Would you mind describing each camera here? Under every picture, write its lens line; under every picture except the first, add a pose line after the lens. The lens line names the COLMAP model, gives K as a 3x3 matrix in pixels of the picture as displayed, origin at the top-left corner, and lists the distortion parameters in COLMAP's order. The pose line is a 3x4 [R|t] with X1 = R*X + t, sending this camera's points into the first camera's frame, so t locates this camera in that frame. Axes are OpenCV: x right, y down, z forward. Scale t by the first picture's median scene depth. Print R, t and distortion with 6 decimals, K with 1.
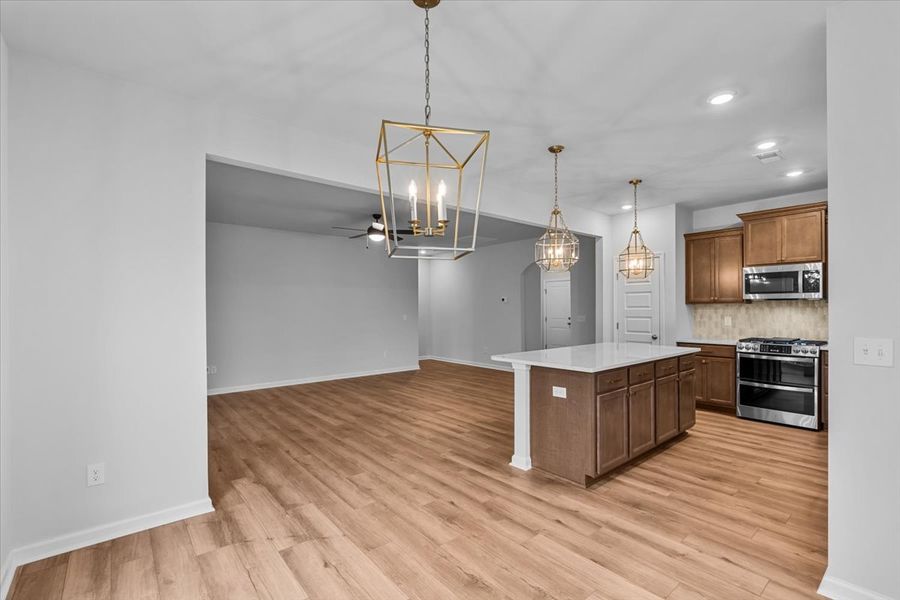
lens RADIAL K [[402.1, 0, 452.5], [0, 402.1, 309.3], [0, 0, 1]] dist [-0.000905, -0.000482]
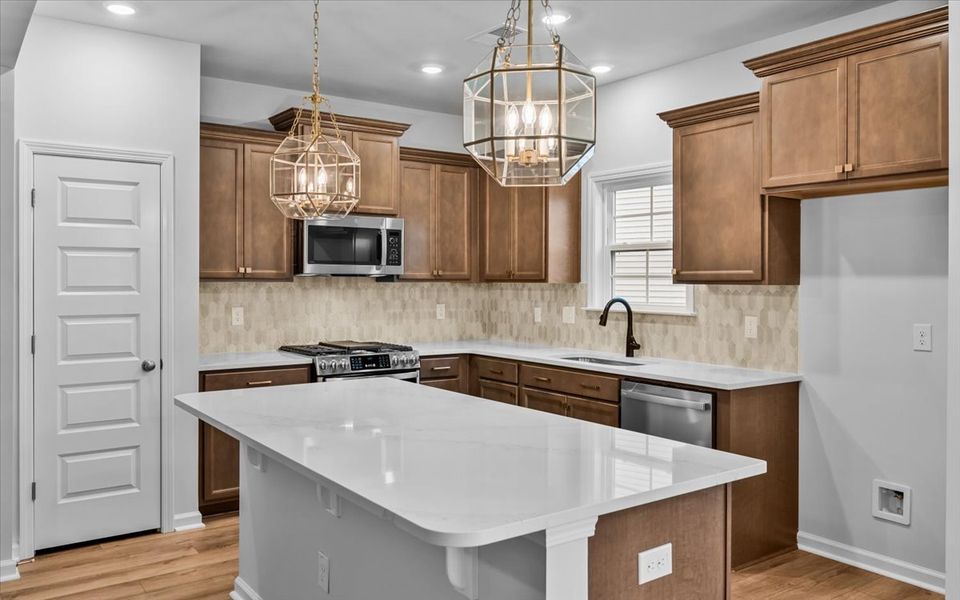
lens RADIAL K [[748.6, 0, 475.9], [0, 748.6, 277.8], [0, 0, 1]] dist [-0.006192, 0.010671]
pose [[0.084983, 0.007111, 0.996357, -0.232010], [-0.000380, 0.999975, -0.007104, -0.013428], [-0.996382, 0.000225, 0.084983, 0.724547]]
